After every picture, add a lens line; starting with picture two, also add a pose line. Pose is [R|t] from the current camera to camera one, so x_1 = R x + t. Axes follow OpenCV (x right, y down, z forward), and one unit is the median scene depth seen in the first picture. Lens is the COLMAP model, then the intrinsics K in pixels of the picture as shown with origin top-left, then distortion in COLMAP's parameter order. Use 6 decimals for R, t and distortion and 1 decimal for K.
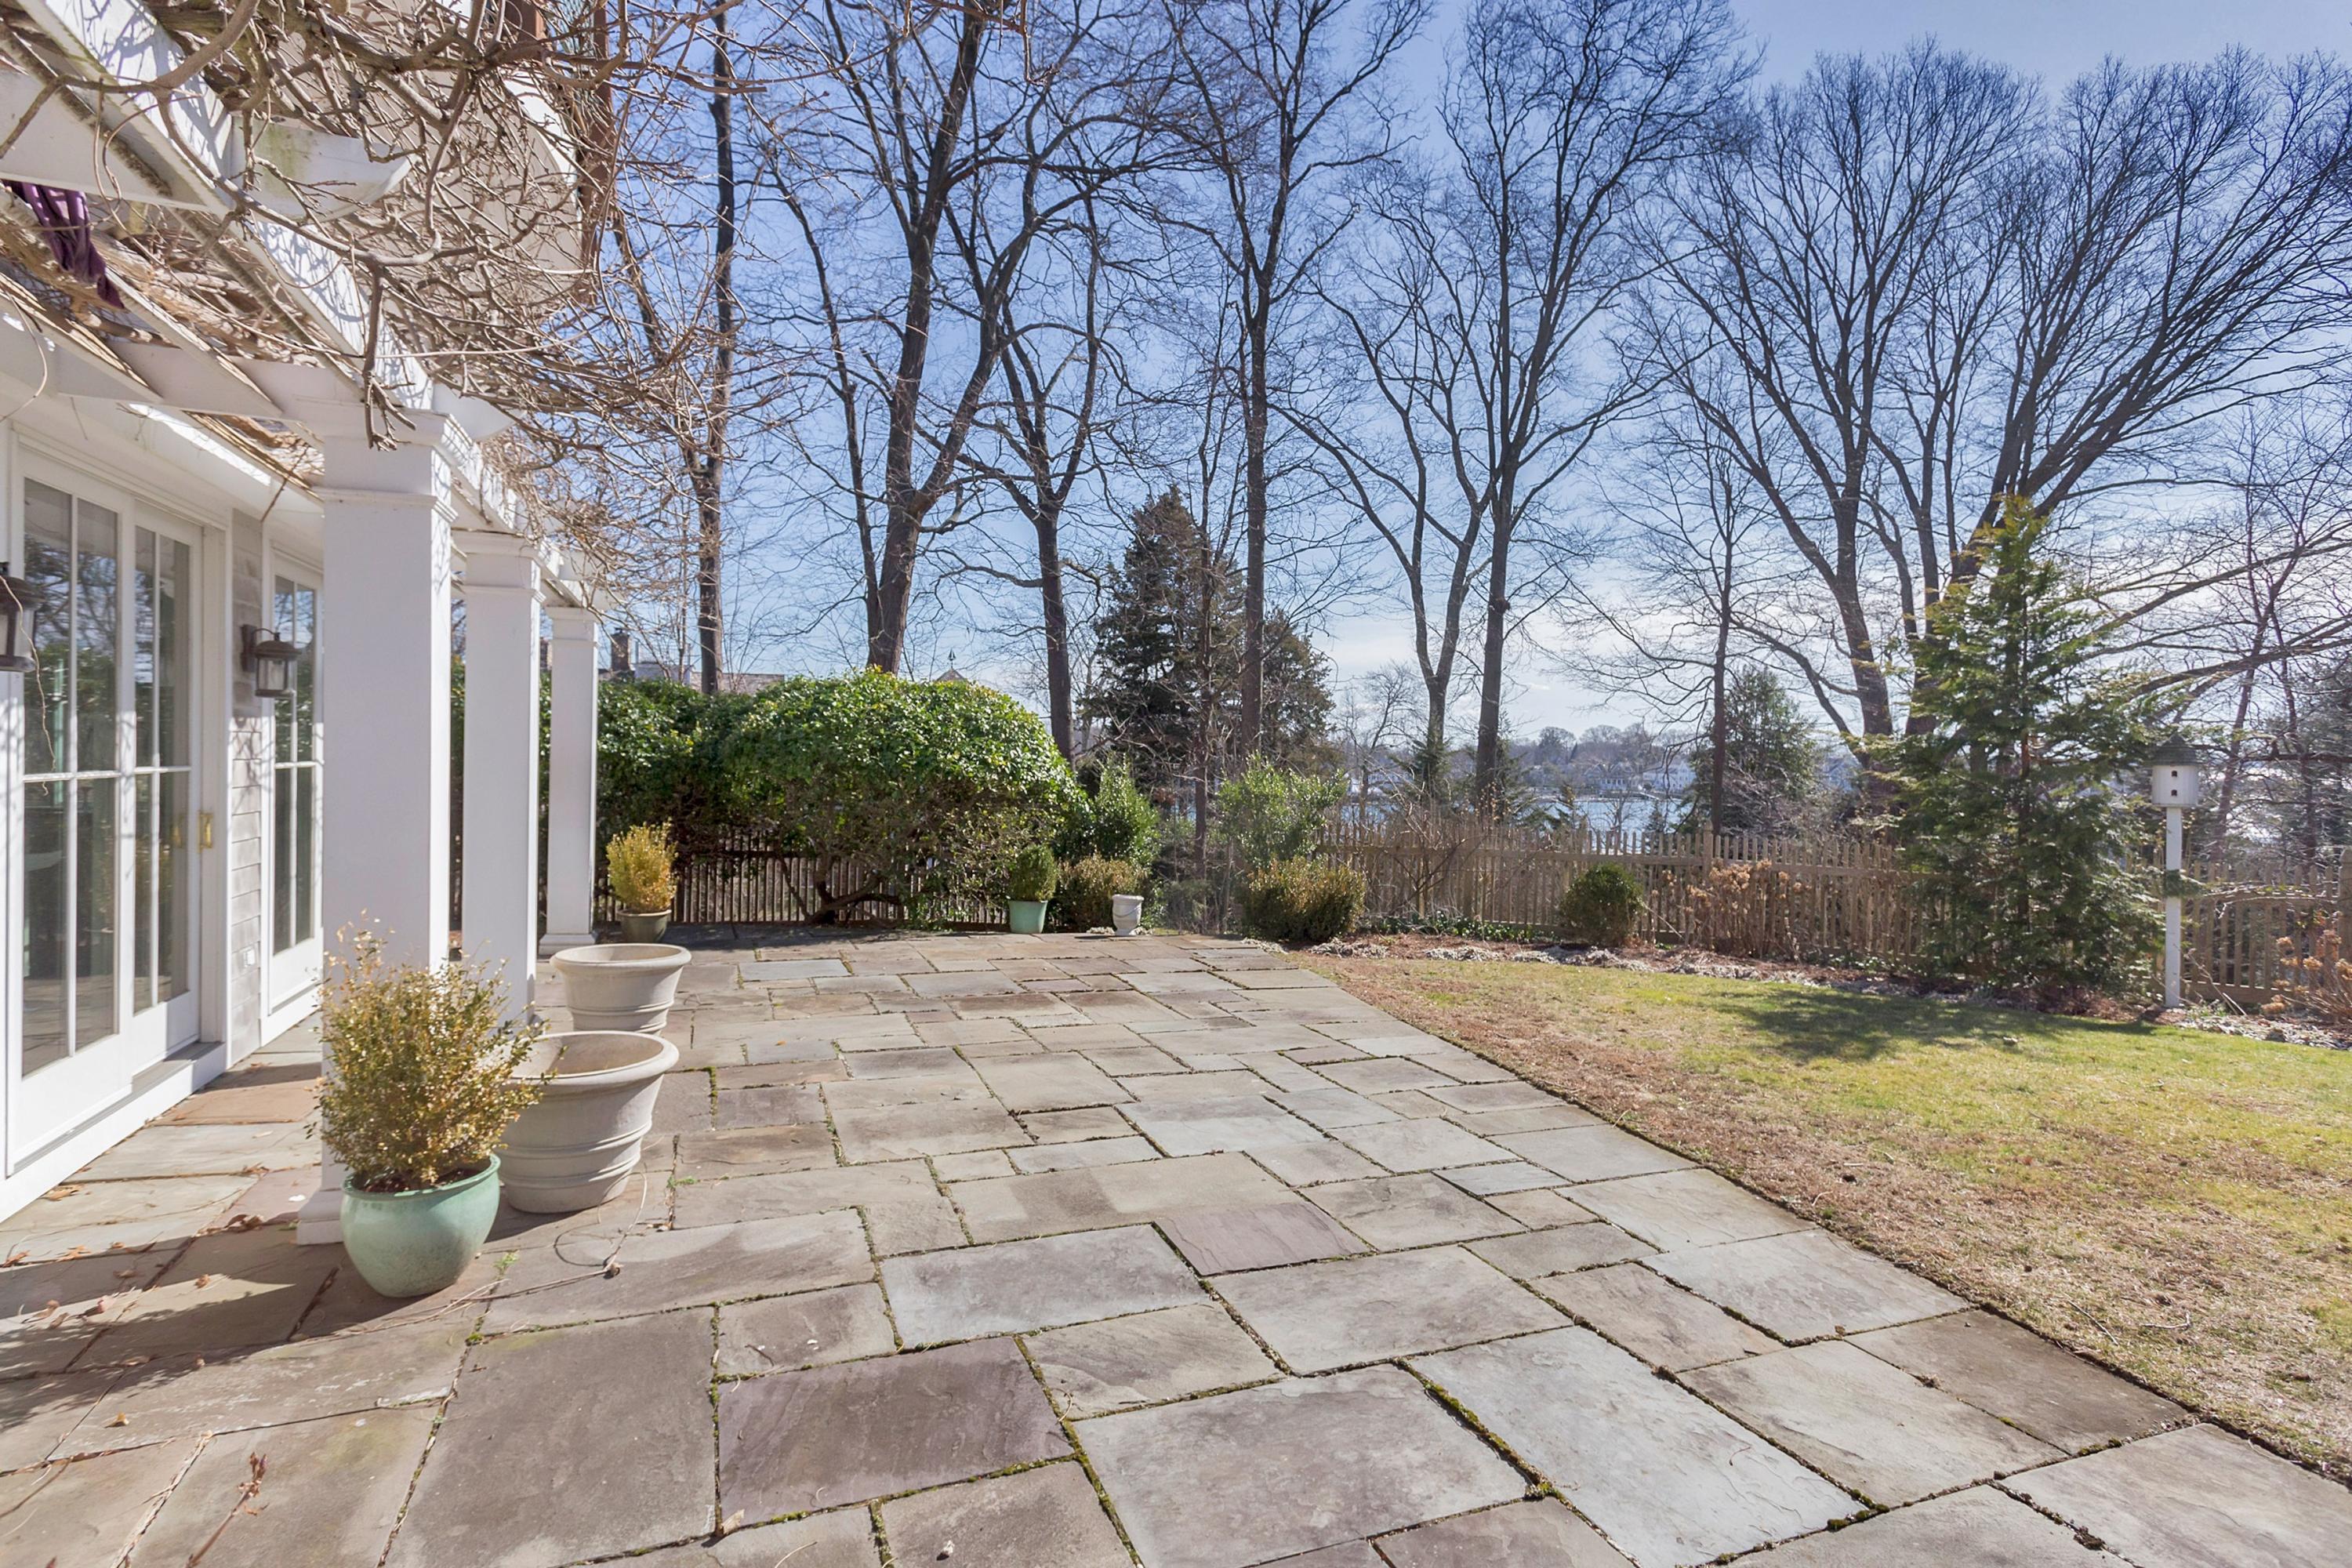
lens RADIAL K [[1184.7, 0, 1171.9], [0, 1184.7, 774.2], [0, 0, 1]] dist [0.005981, 0.001155]
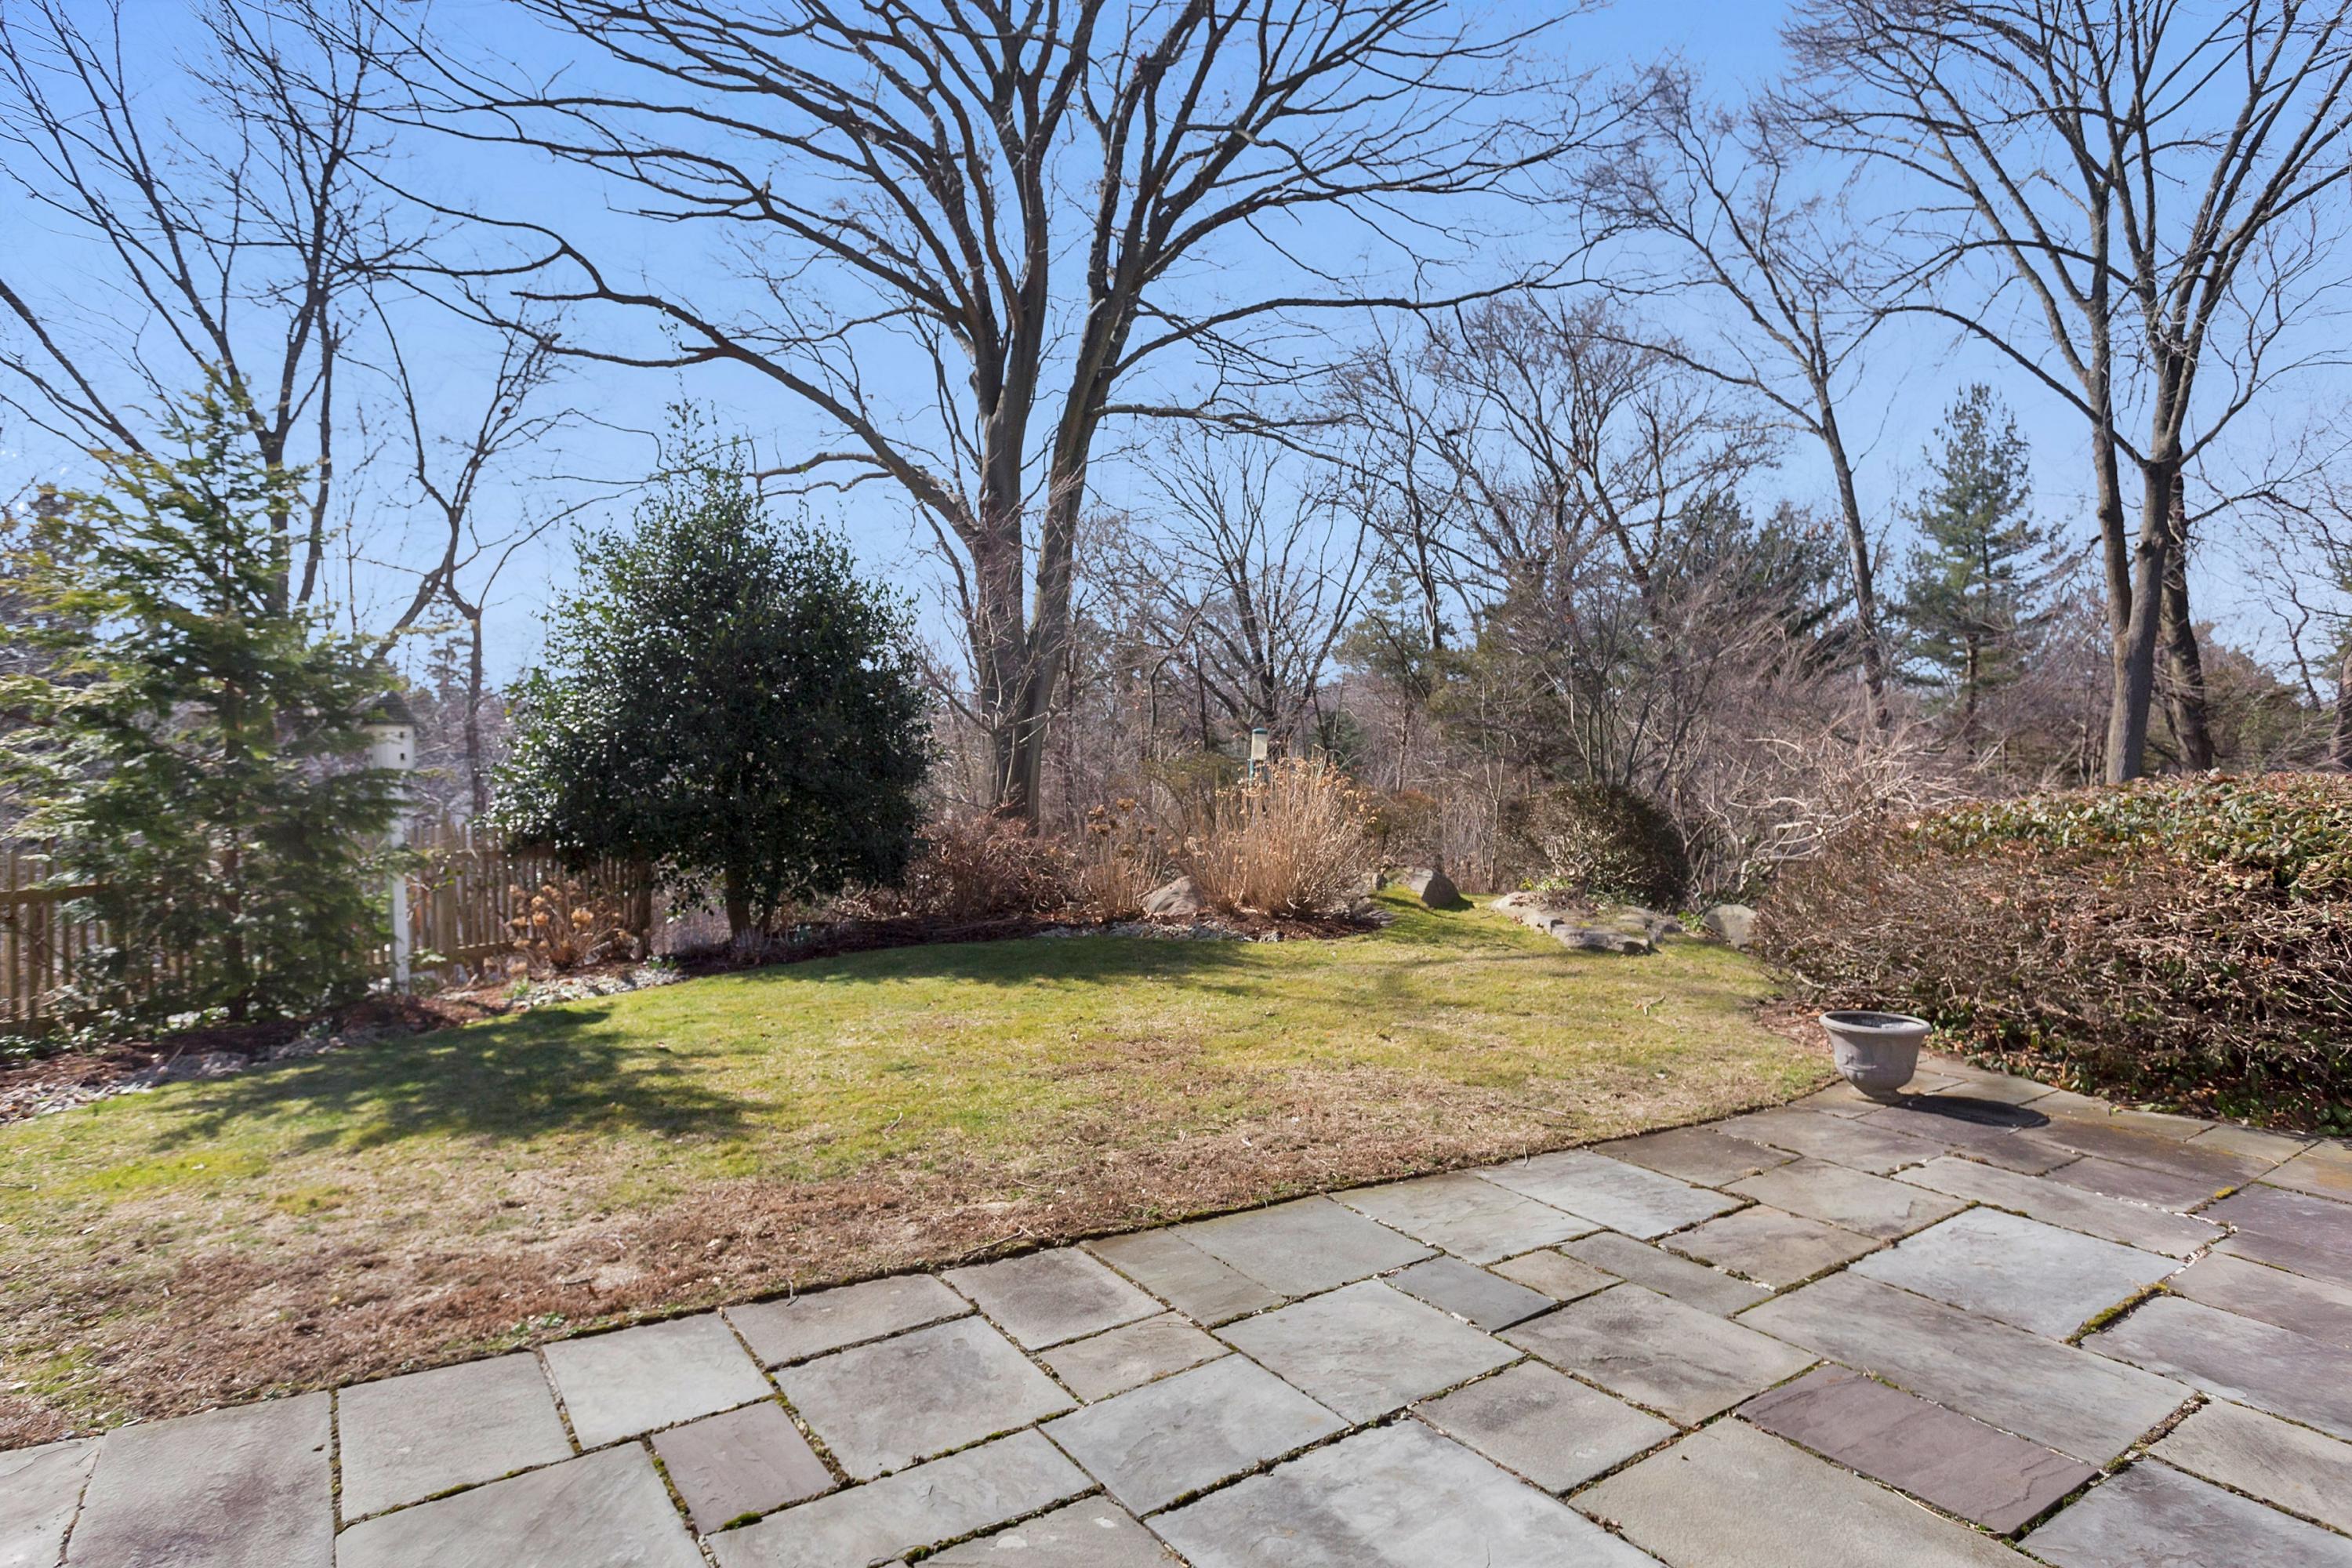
lens RADIAL K [[1323.1, 0, 1180.2], [0, 1323.1, 779.0], [0, 0, 1]] dist [0.001253, -0.000032]
pose [[-0.243752, -0.041232, 0.968961, -0.534387], [0.004124, 0.999043, 0.043550, -0.018362], [-0.969829, 0.014611, -0.243349, 1.570639]]
